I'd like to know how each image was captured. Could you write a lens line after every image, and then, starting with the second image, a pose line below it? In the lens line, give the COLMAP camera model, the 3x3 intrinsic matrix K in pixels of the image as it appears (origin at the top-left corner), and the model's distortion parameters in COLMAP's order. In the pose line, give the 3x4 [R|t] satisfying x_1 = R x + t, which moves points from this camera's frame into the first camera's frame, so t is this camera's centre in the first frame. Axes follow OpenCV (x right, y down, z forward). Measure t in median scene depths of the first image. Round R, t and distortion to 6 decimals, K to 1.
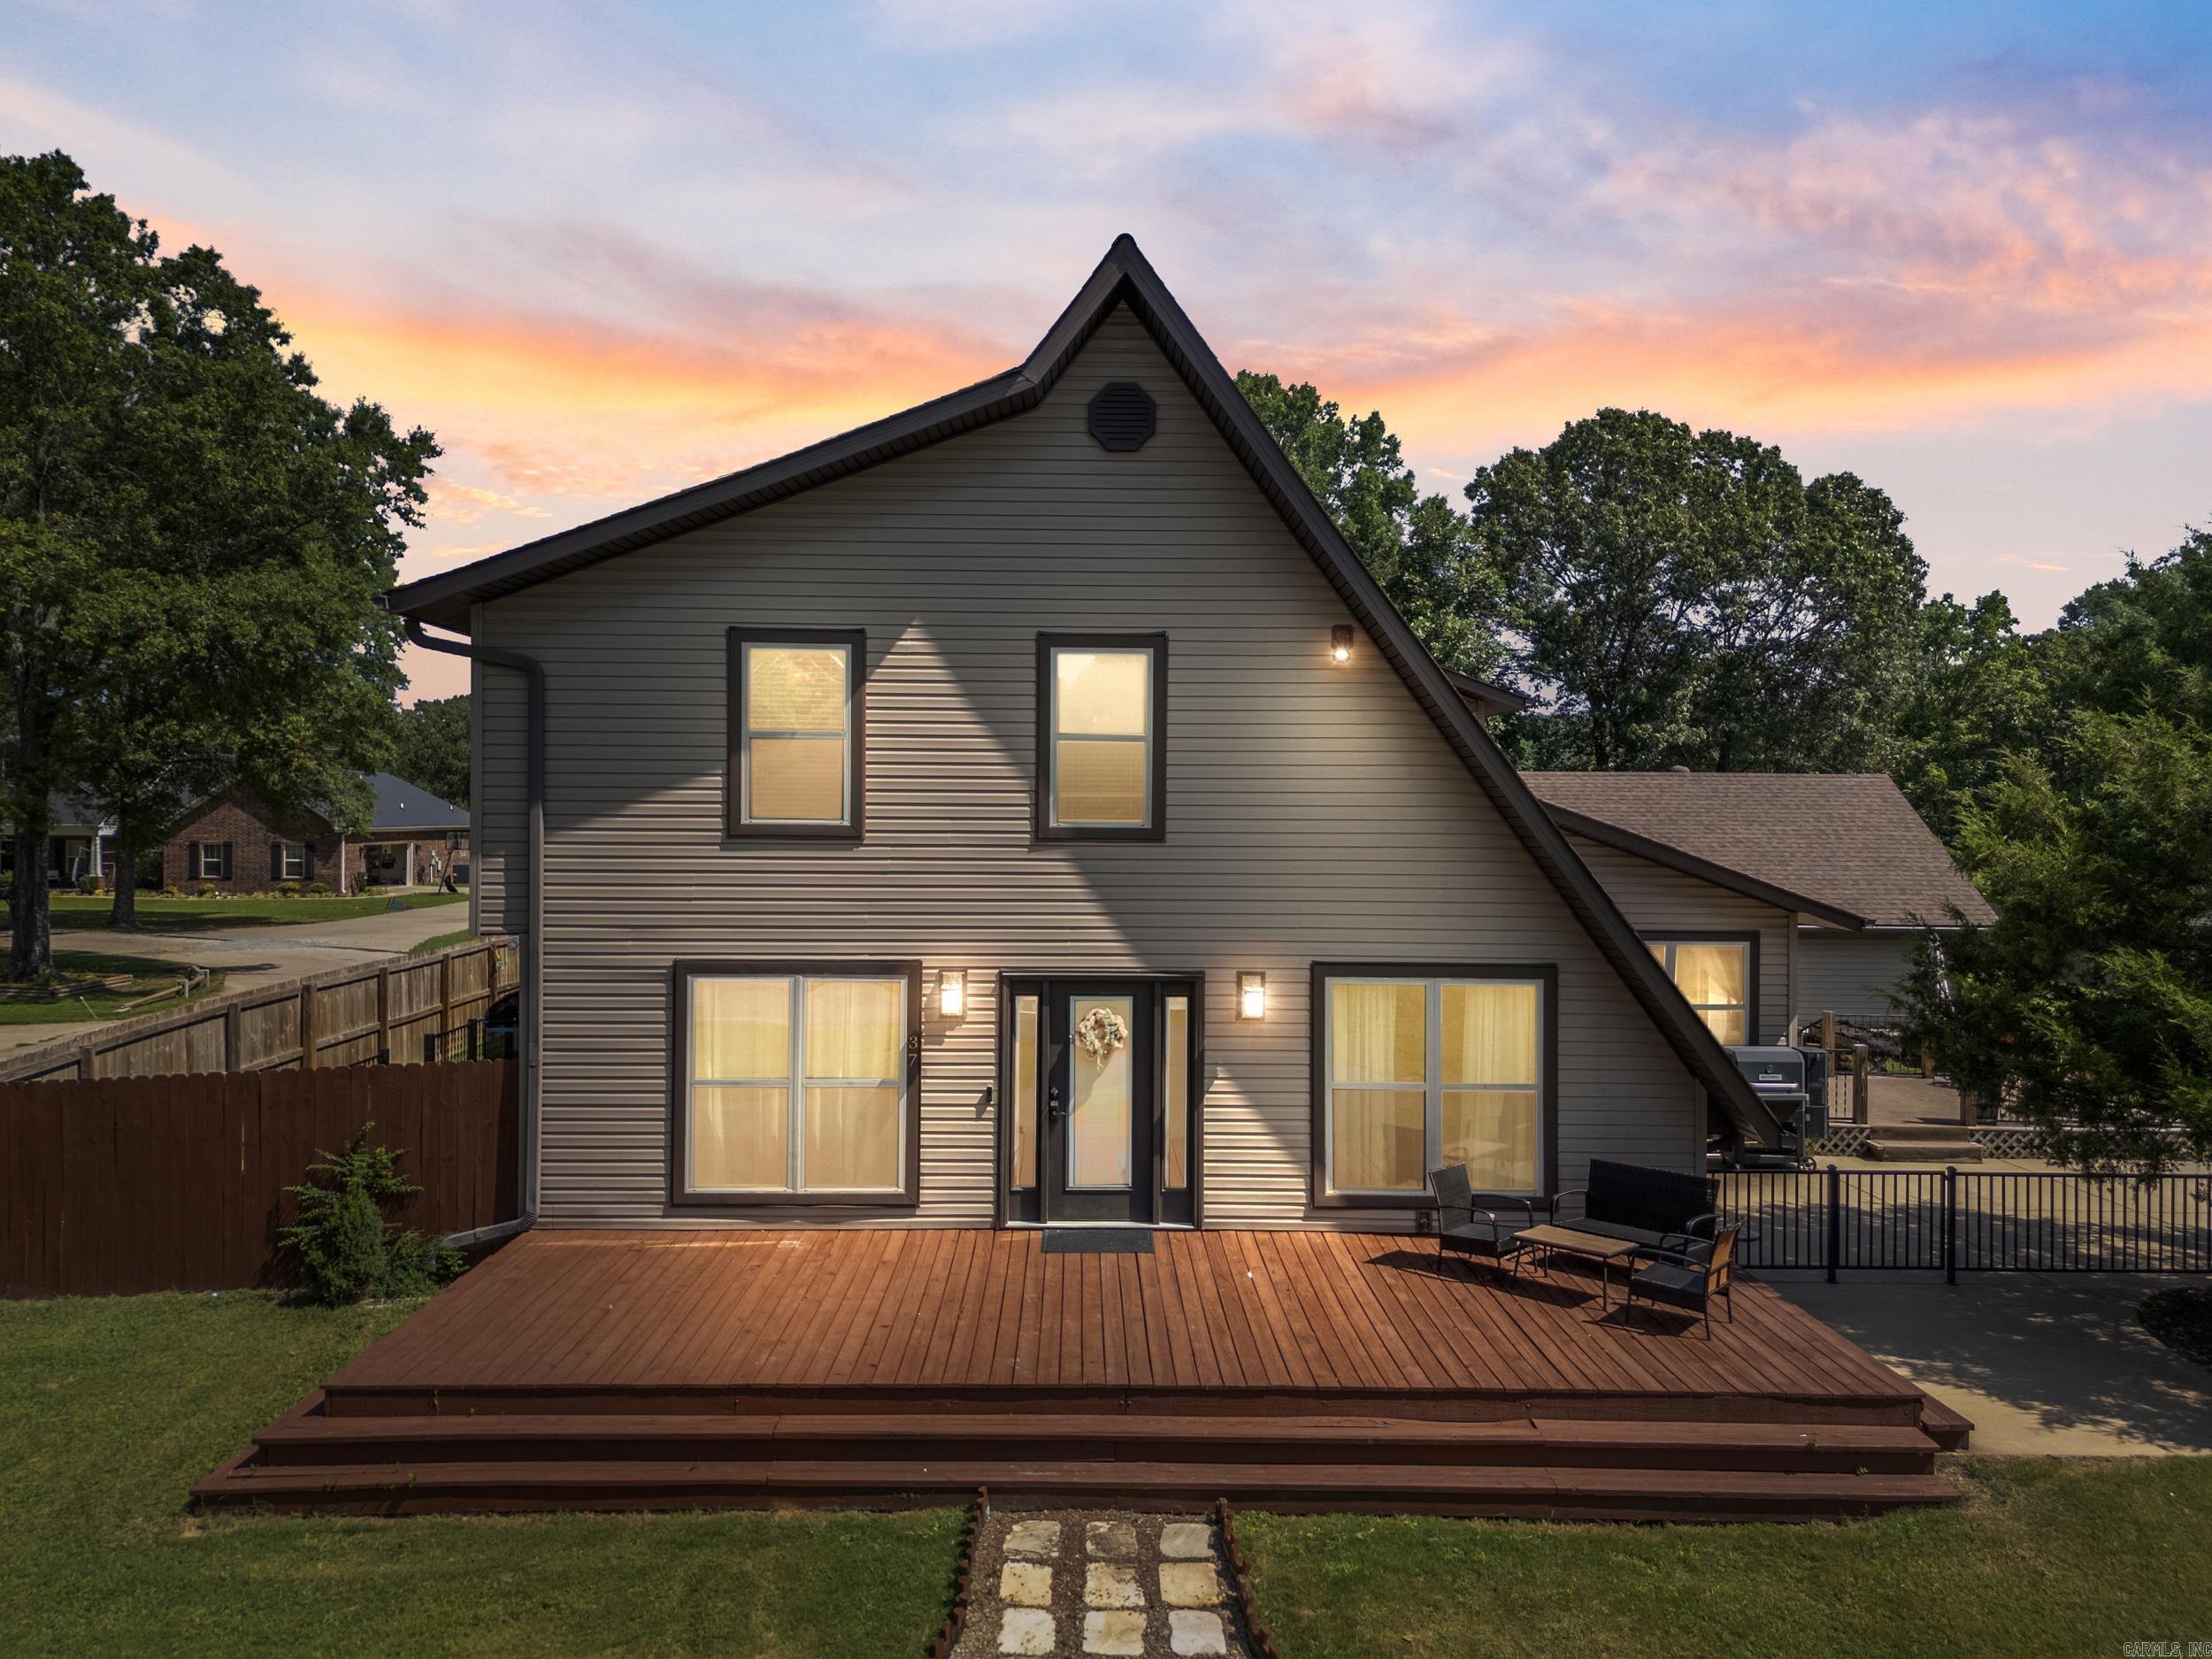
lens RADIAL K [[1644.9, 0, 1106.0], [0, 1644.9, 829.5], [0, 0, 1]] dist [0.041042, -0.001166]
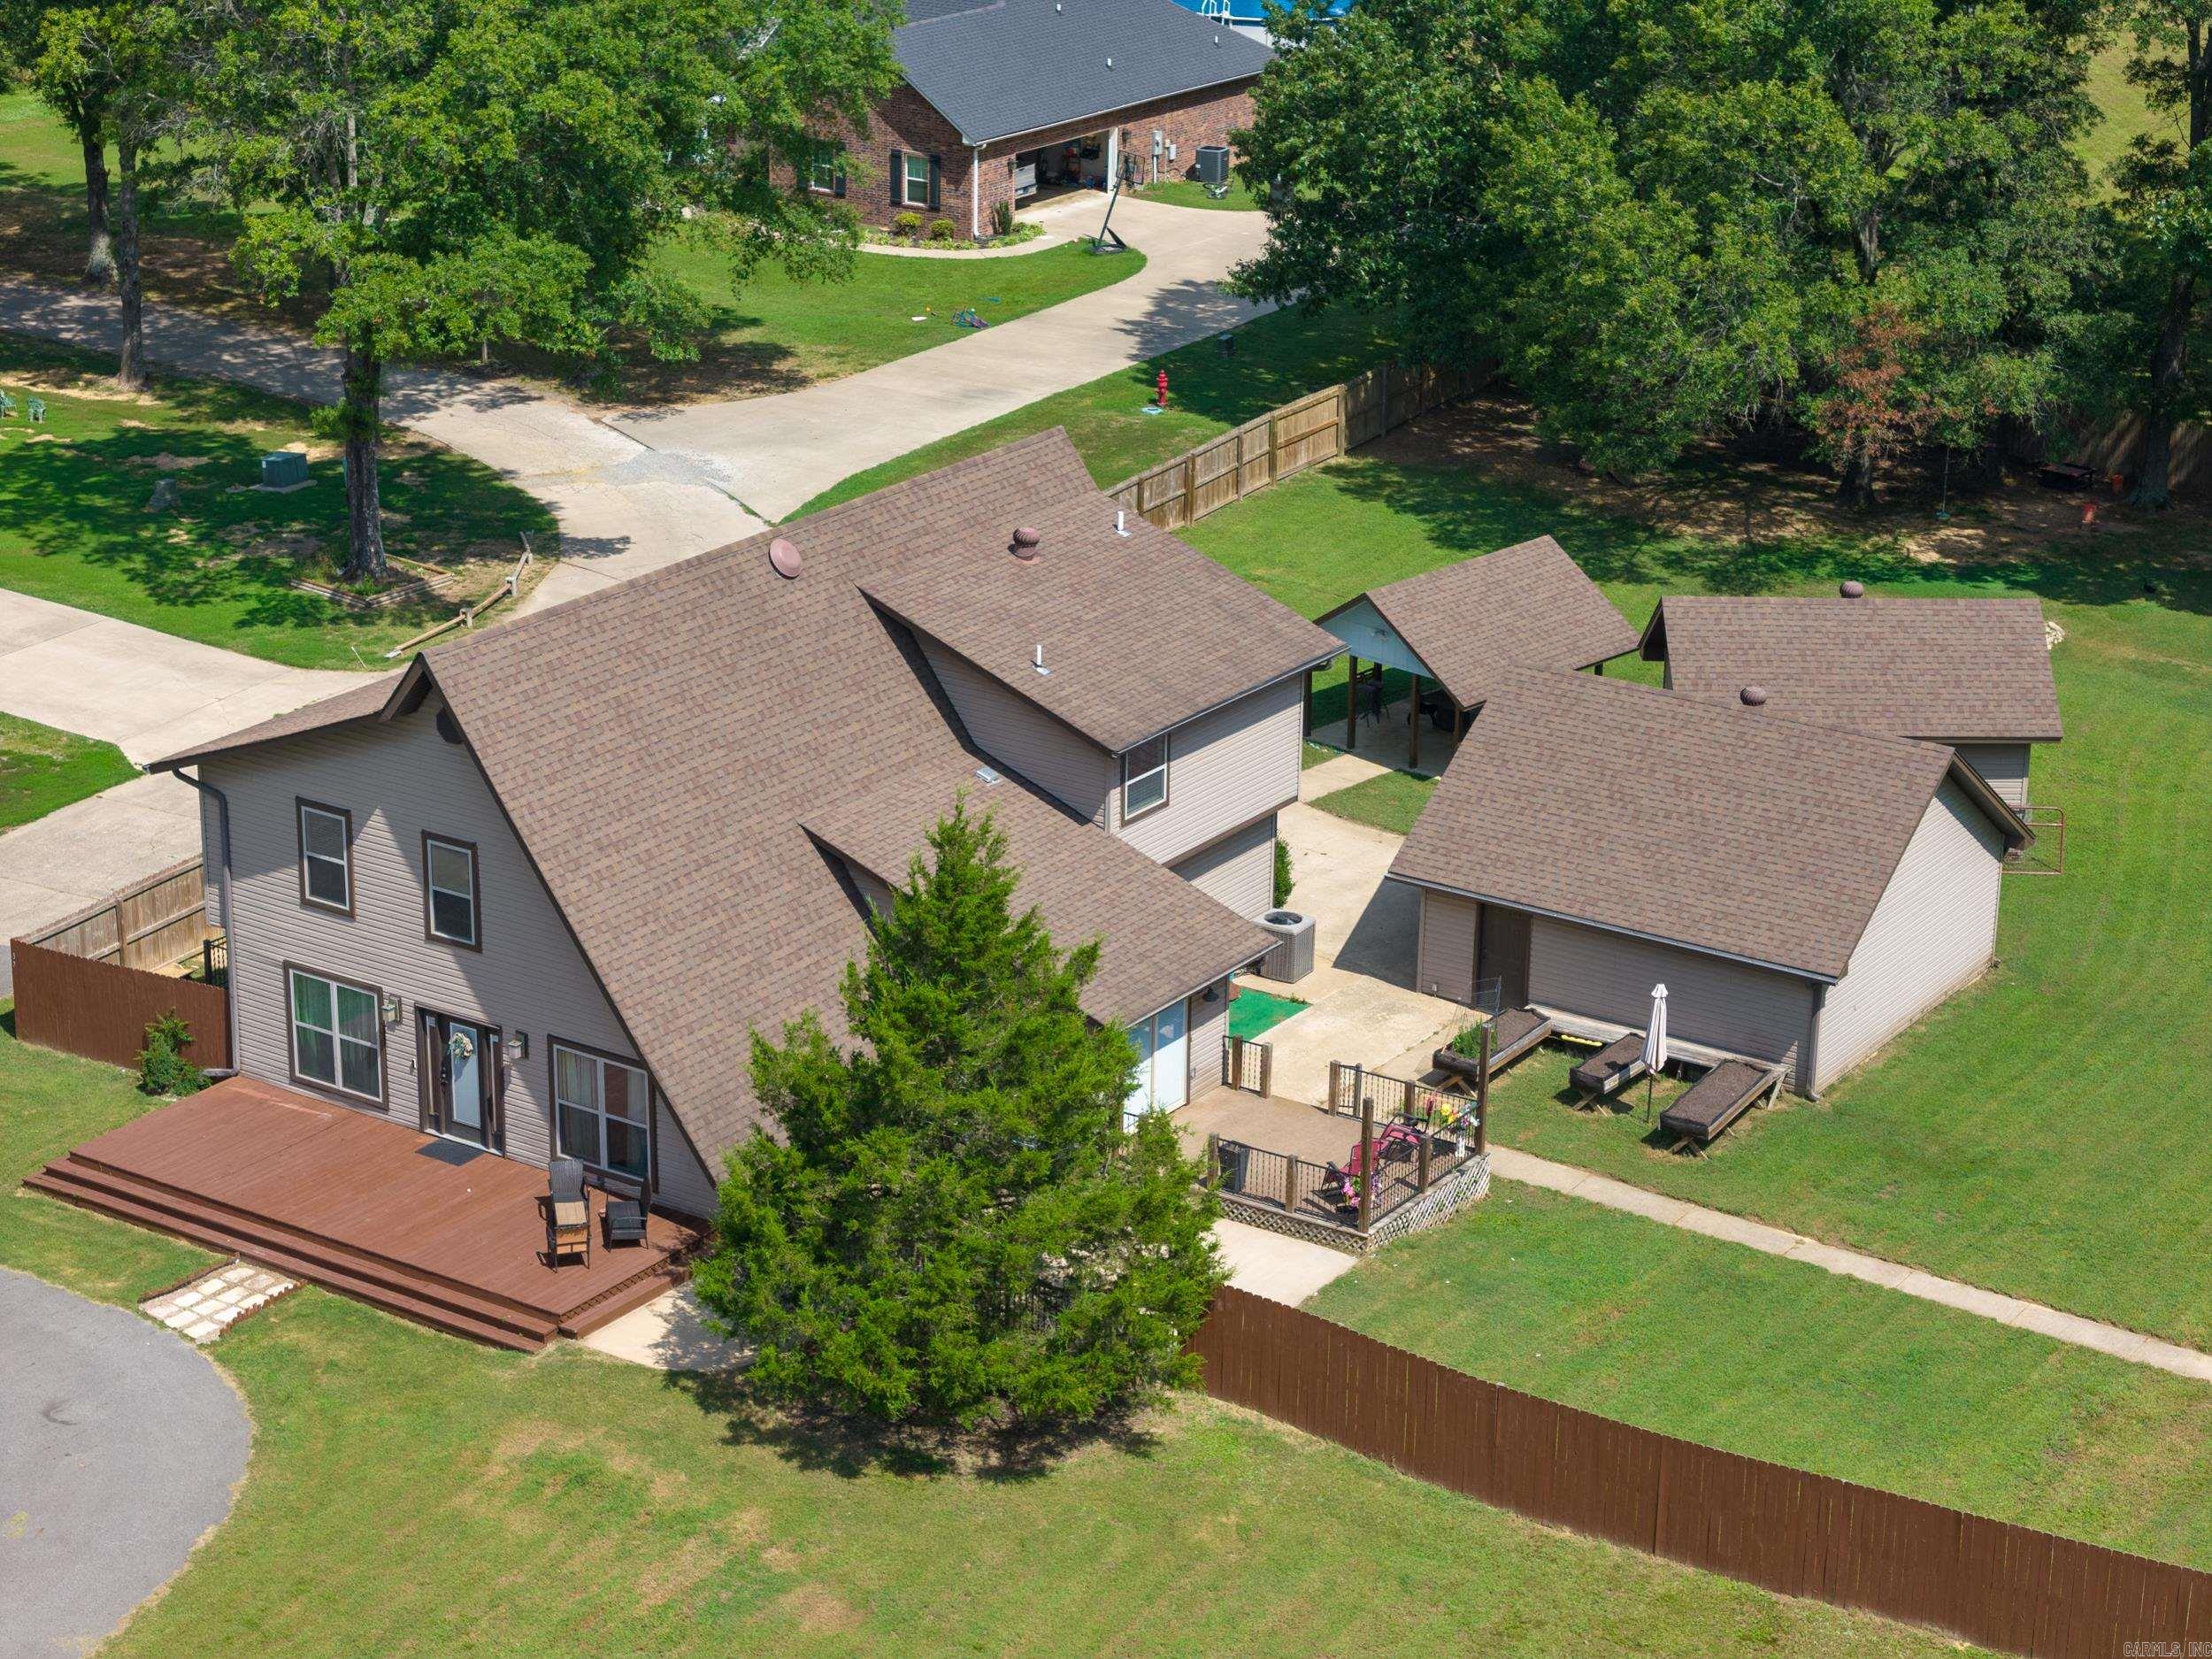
lens RADIAL K [[4487.8, 0, 1106.0], [0, 4487.8, 829.5], [0, 0, 1]] dist [-0.070978, -0.168599]
pose [[0.823982, 0.191668, -0.533214, 3.159375], [-0.011432, 0.946482, 0.322555, -1.694723], [0.566501, -0.259683, 0.782075, -2.384432]]
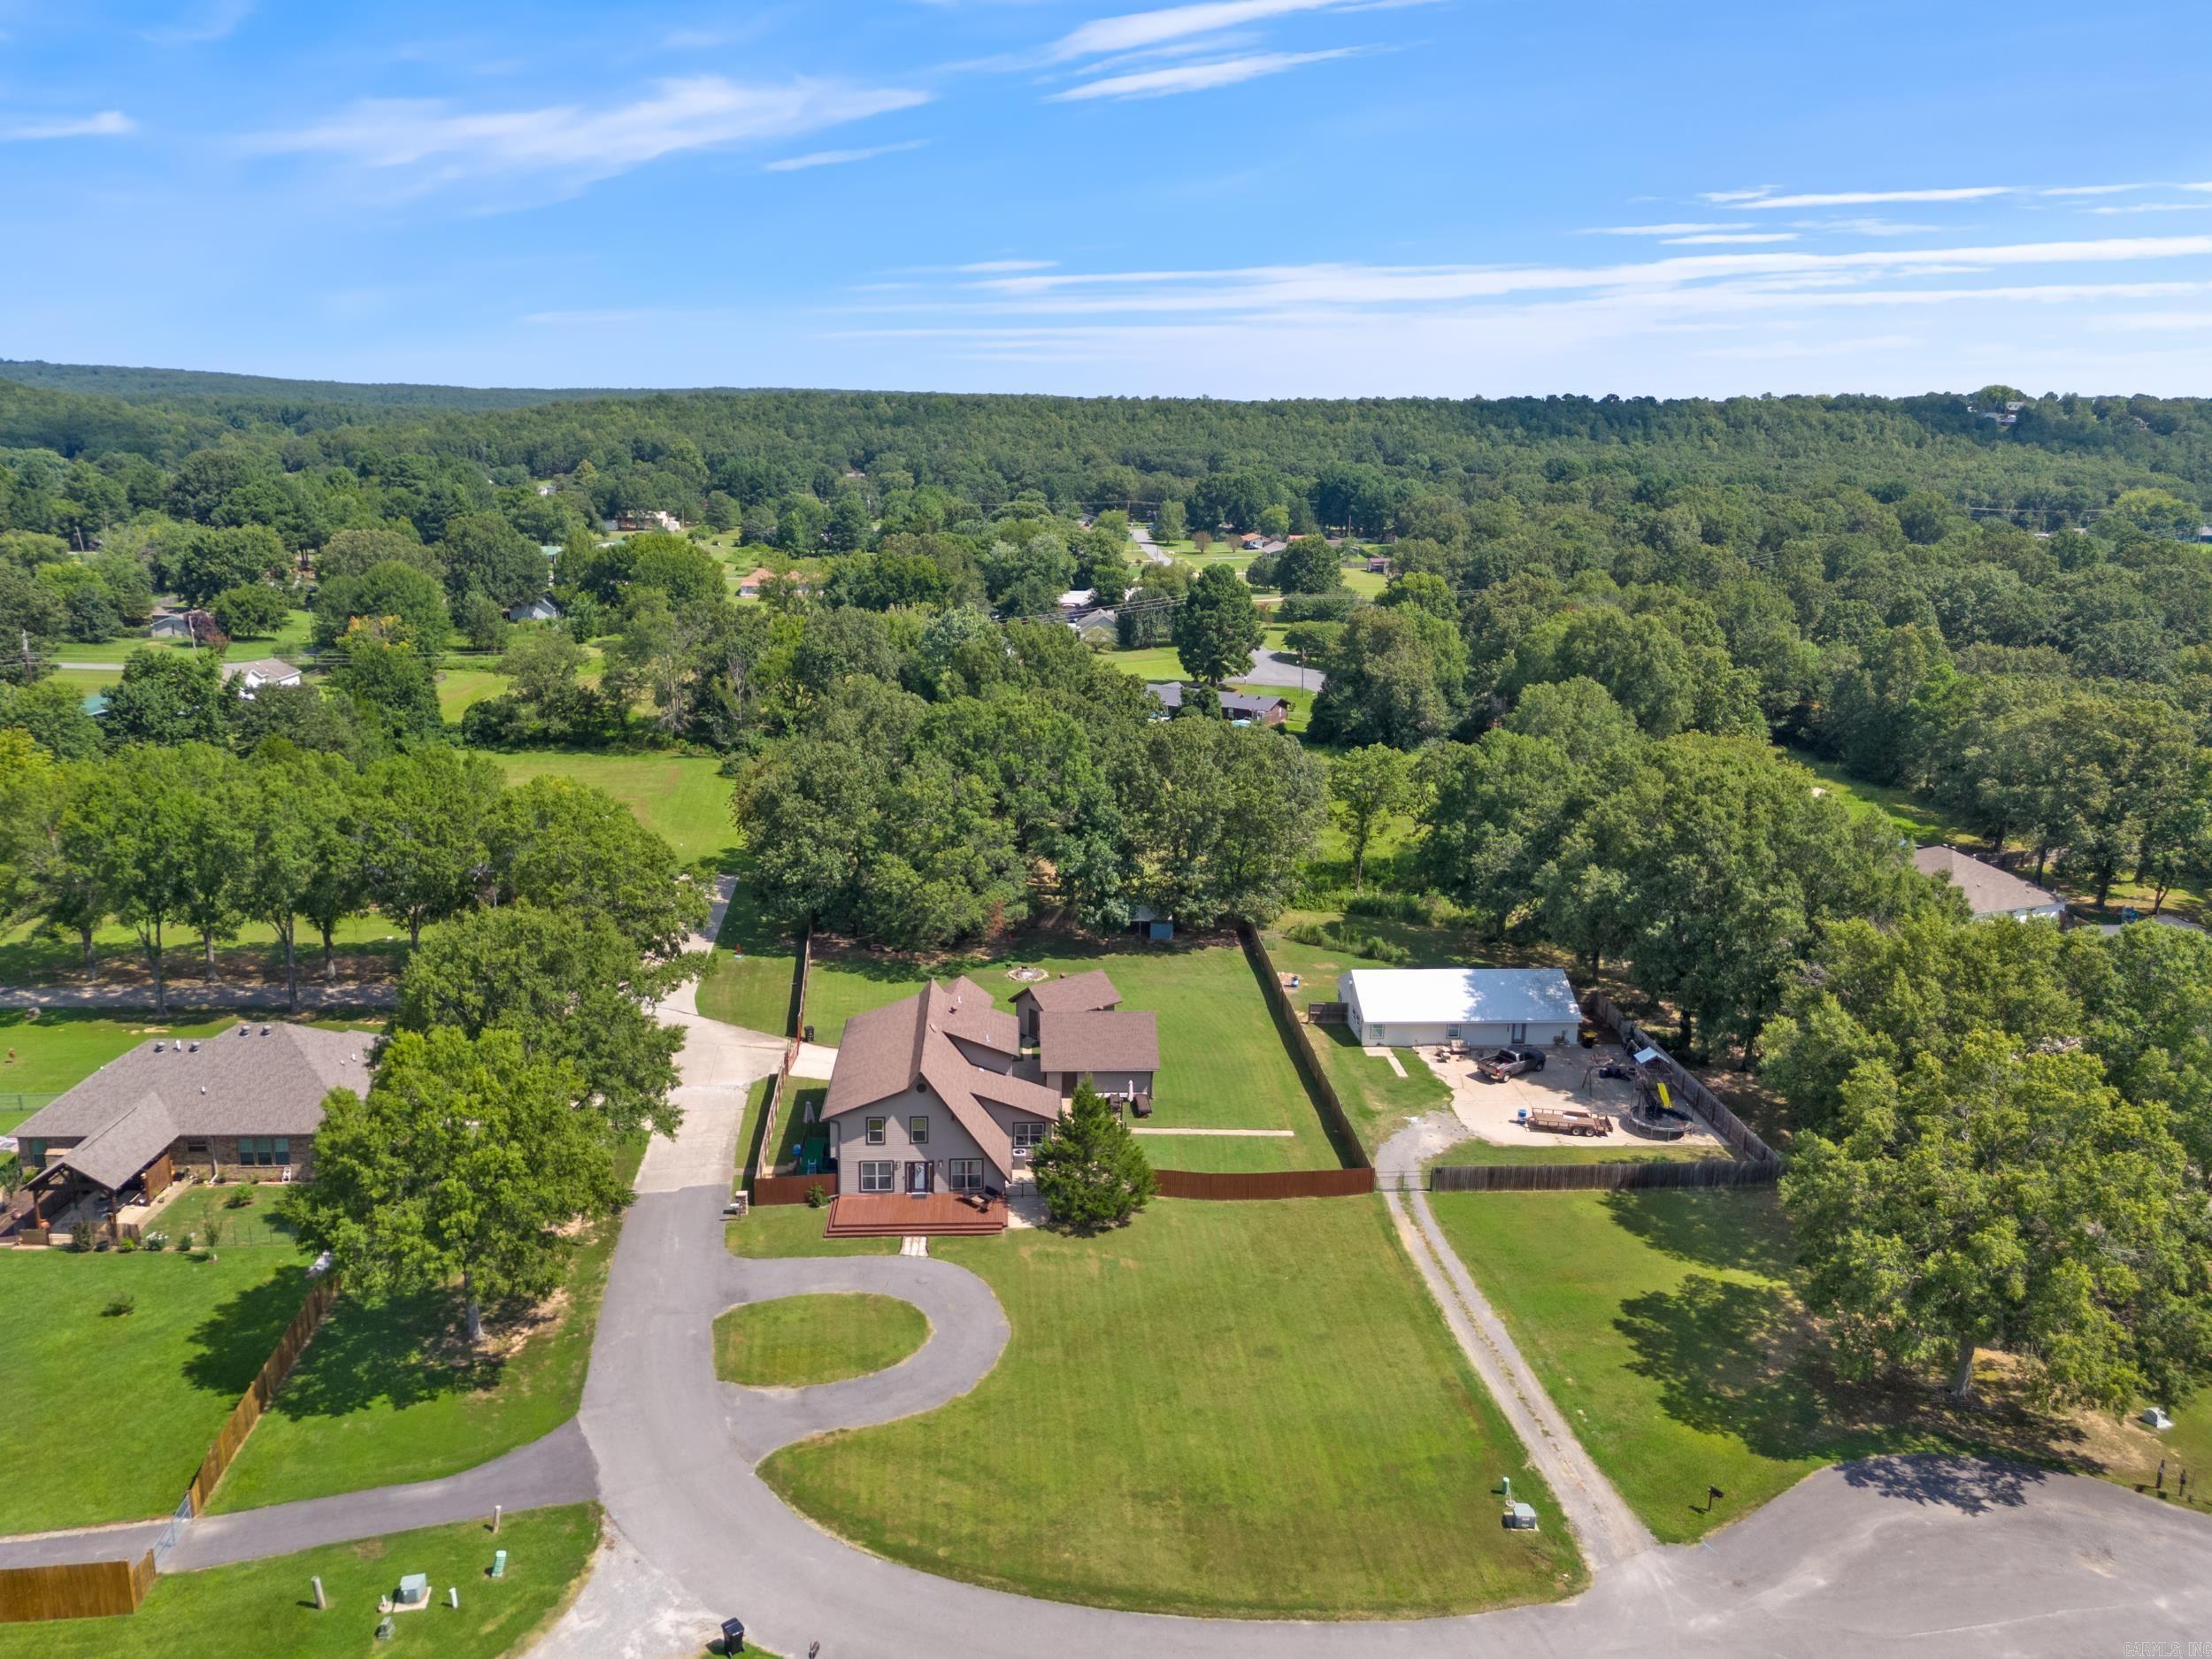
lens RADIAL K [[1644.9, 0, 1106.0], [0, 1644.9, 829.5], [0, 0, 1]] dist [0.041042, -0.001166]
pose [[0.999256, -0.006909, 0.037945, 0.676499], [-0.002230, 0.971827, 0.235685, -2.912420], [-0.038504, -0.235594, 0.971089, -5.434099]]
